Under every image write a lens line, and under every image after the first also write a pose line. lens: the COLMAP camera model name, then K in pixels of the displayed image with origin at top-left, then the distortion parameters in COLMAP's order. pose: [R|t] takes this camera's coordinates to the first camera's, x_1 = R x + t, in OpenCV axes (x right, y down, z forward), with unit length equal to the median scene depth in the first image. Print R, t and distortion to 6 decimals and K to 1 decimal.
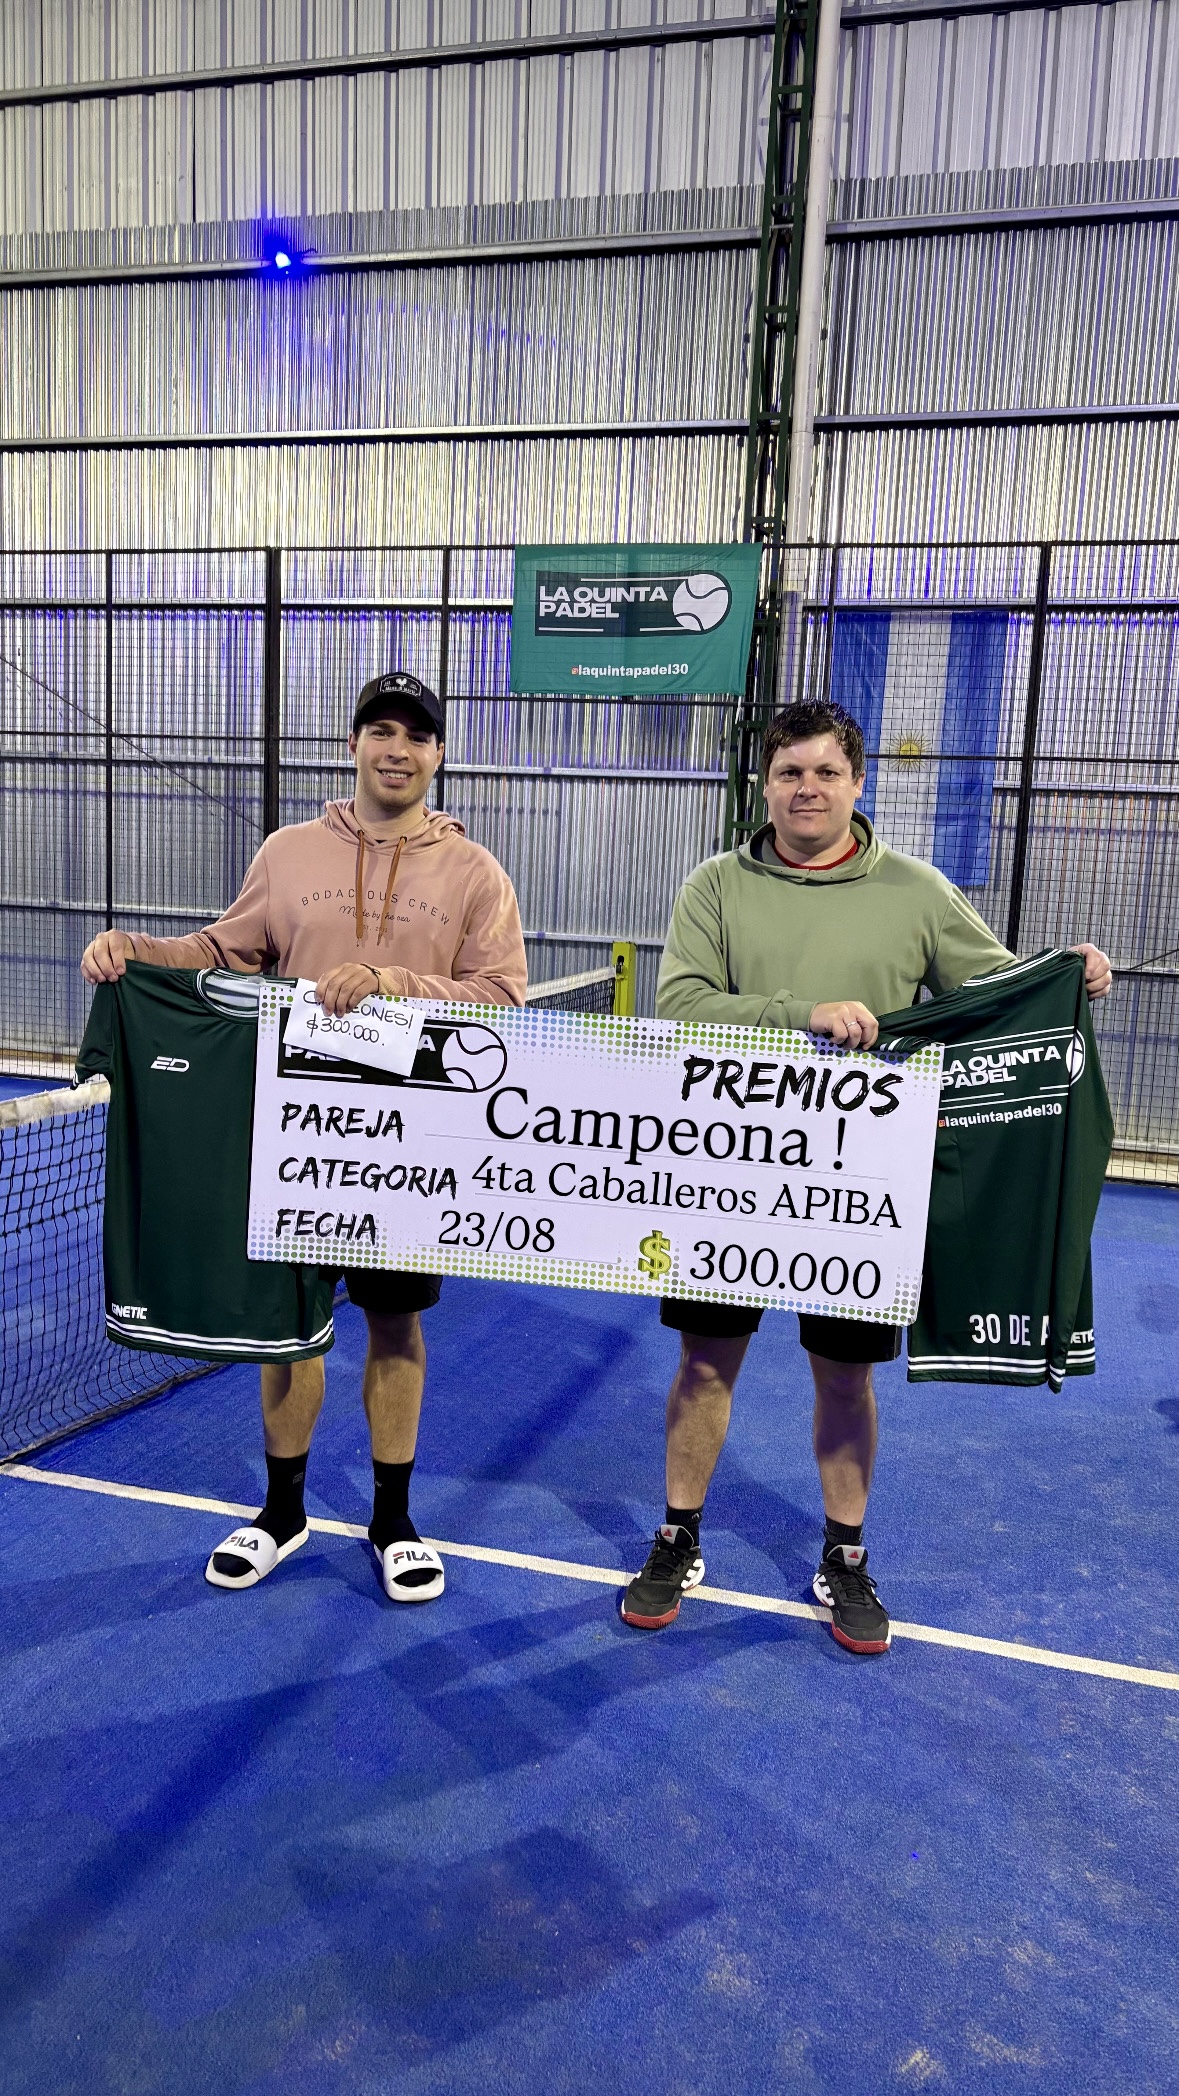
lens RADIAL K [[1542.4, 0, 600.9], [0, 1542.4, 1052.6], [0, 0, 1]] dist [0.053503, -0.064391]
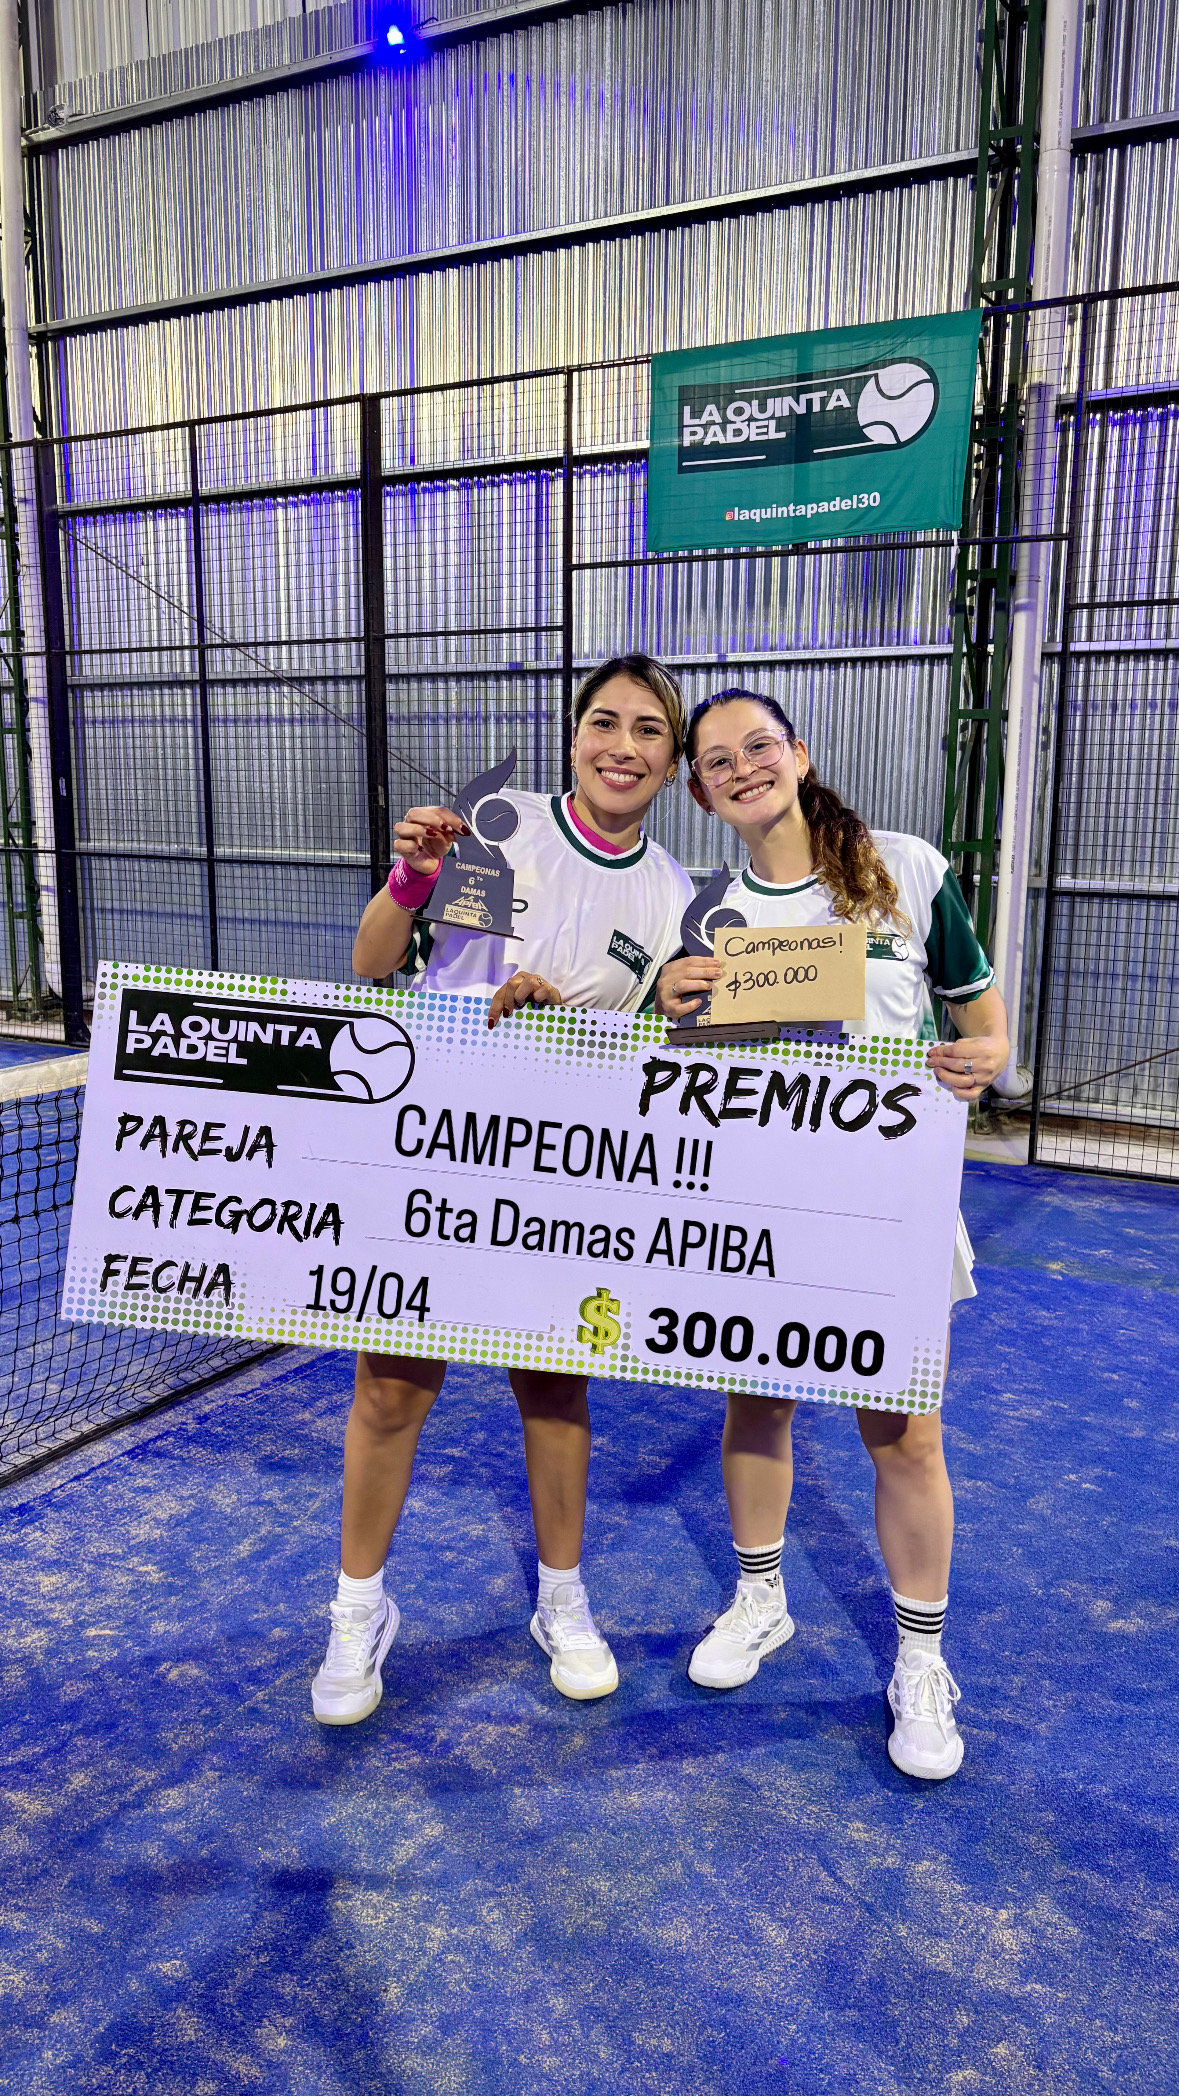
lens RADIAL K [[1602.8, 0, 570.7], [0, 1602.8, 1048.8], [0, 0, 1]] dist [0.057355, -0.071931]
pose [[0.966888, 0.002000, -0.255195, 0.102723], [0.007393, 0.999330, 0.035842, -0.017581], [0.255095, -0.036542, 0.966225, 0.207627]]
